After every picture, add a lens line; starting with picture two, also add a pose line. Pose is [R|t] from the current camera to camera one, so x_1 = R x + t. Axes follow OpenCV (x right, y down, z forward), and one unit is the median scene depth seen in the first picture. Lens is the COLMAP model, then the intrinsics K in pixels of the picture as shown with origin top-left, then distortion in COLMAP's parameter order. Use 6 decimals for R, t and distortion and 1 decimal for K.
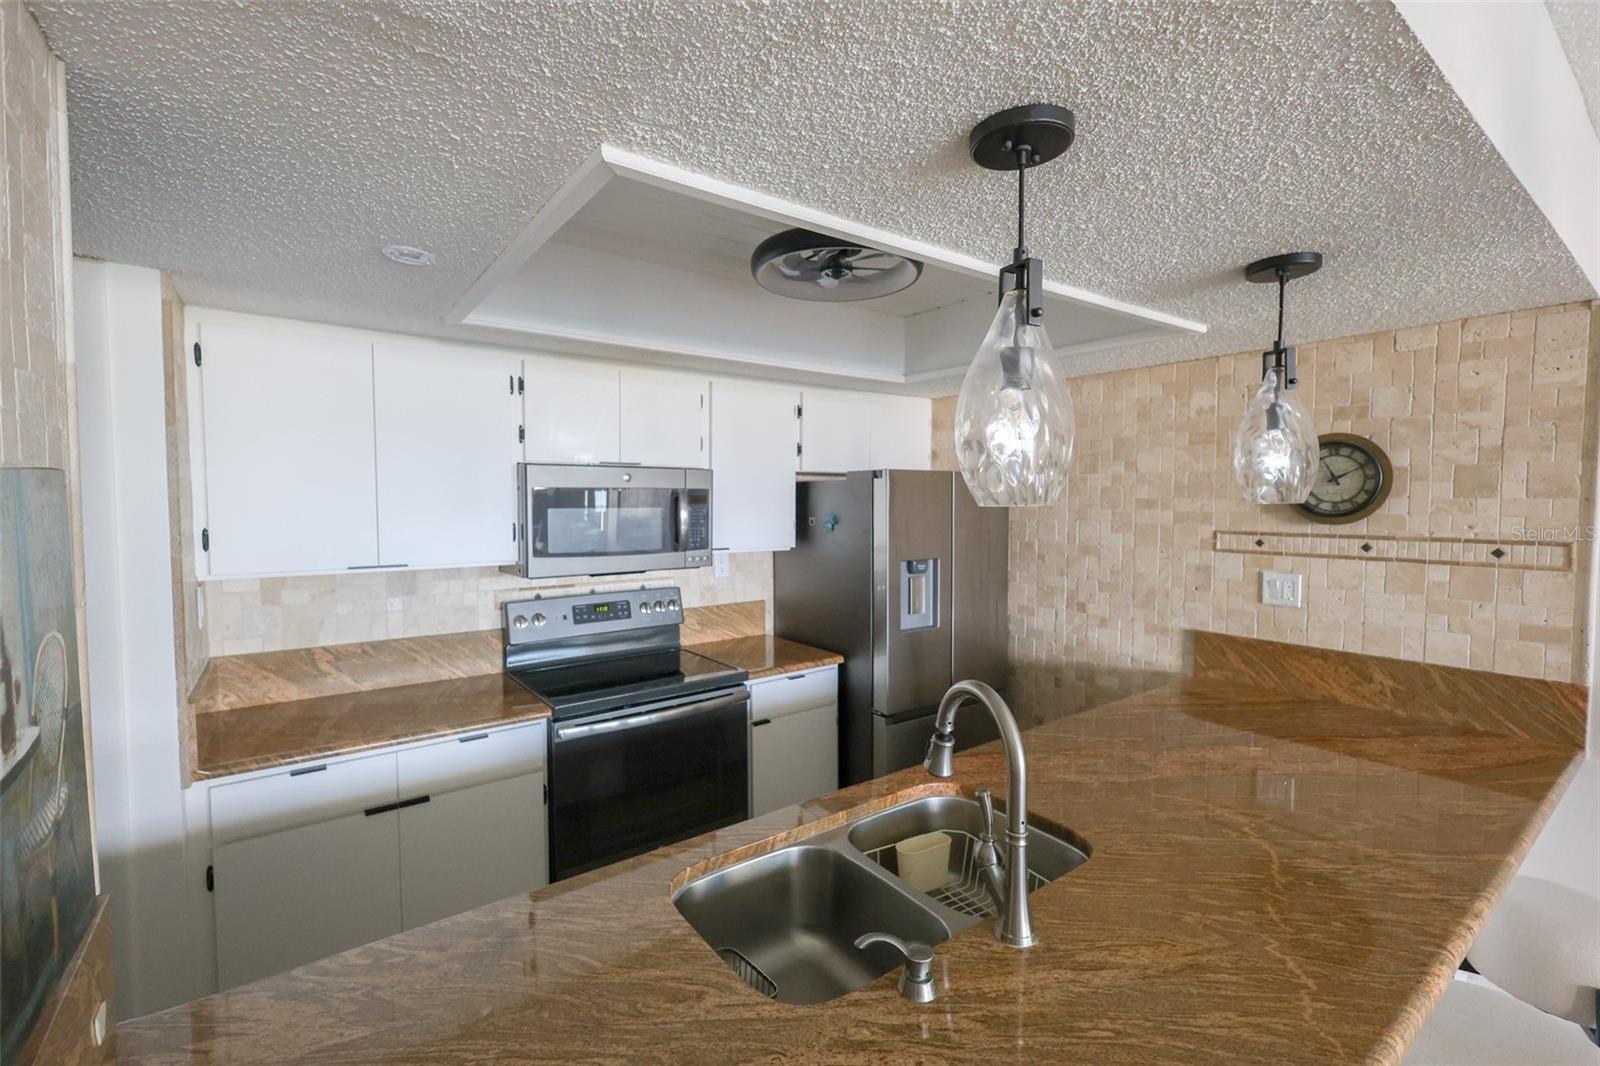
lens RADIAL K [[691.1, 0, 801.6], [0, 691.1, 523.2], [0, 0, 1]] dist [0.000193, 0.000891]
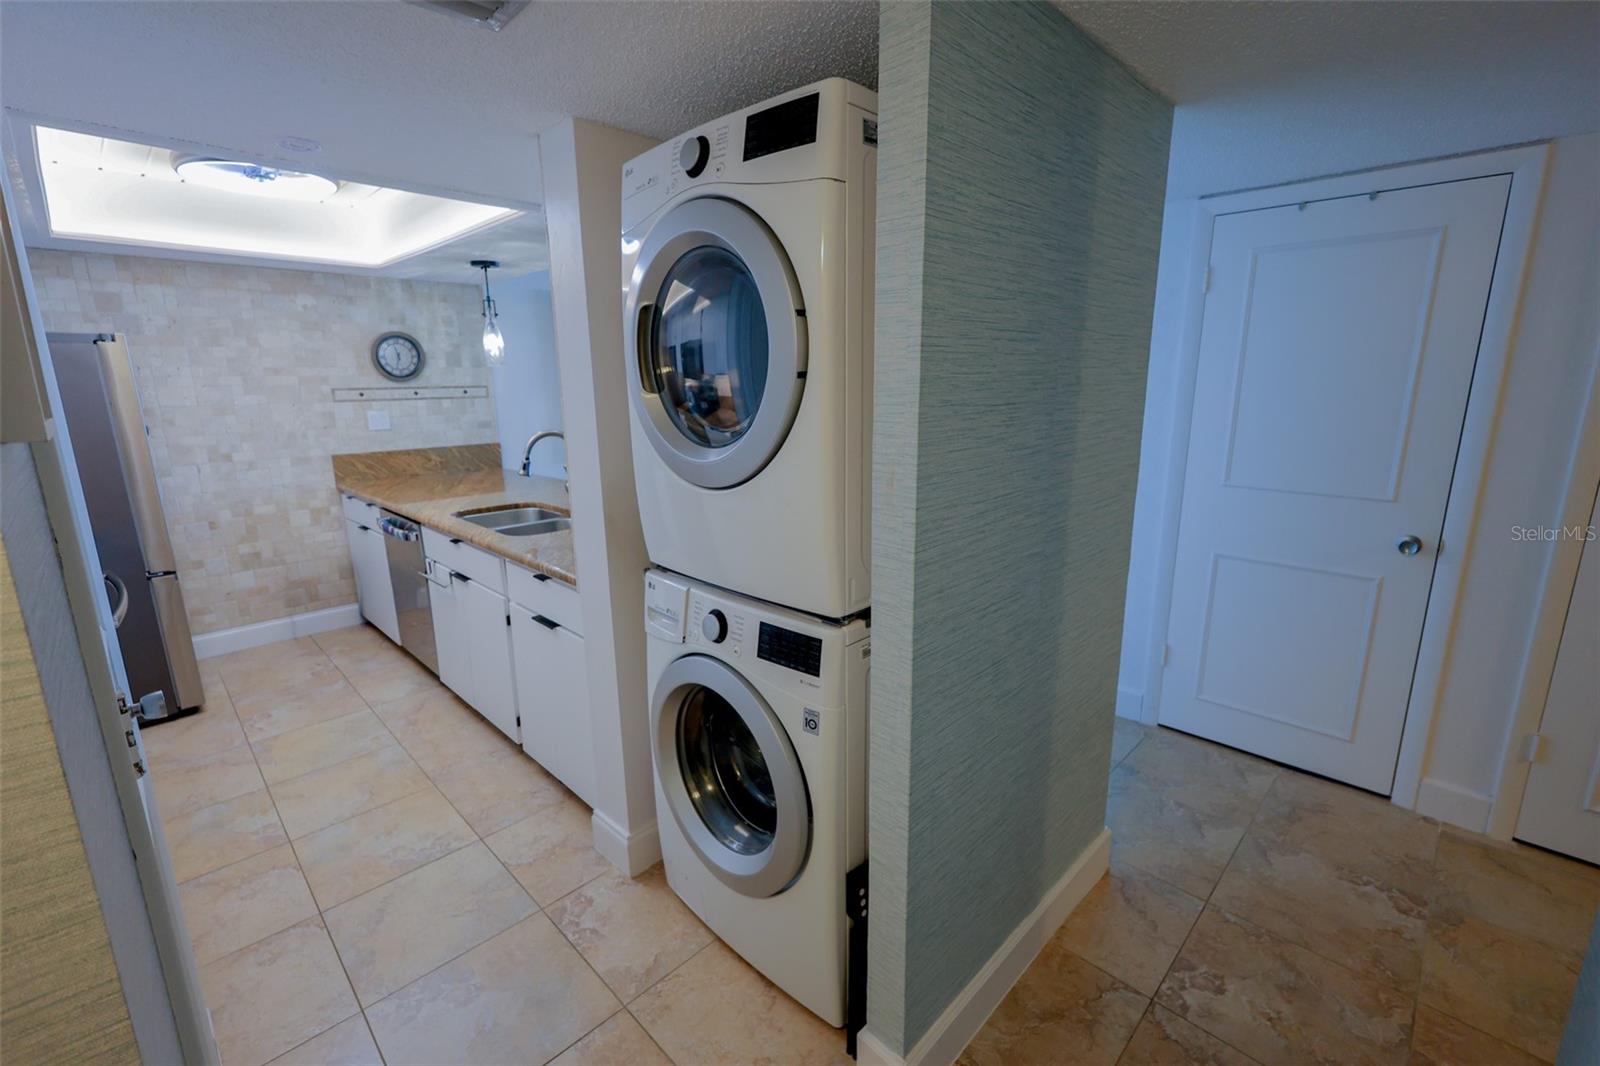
lens RADIAL K [[691.1, 0, 797.5], [0, 691.1, 528.2], [0, 0, 1]] dist [0.000193, 0.000891]
pose [[-0.154869, -0.209722, 0.965418, -1.129674], [0.048119, 0.974447, 0.219402, 0.025914], [-0.986762, 0.080434, -0.140820, 0.206389]]
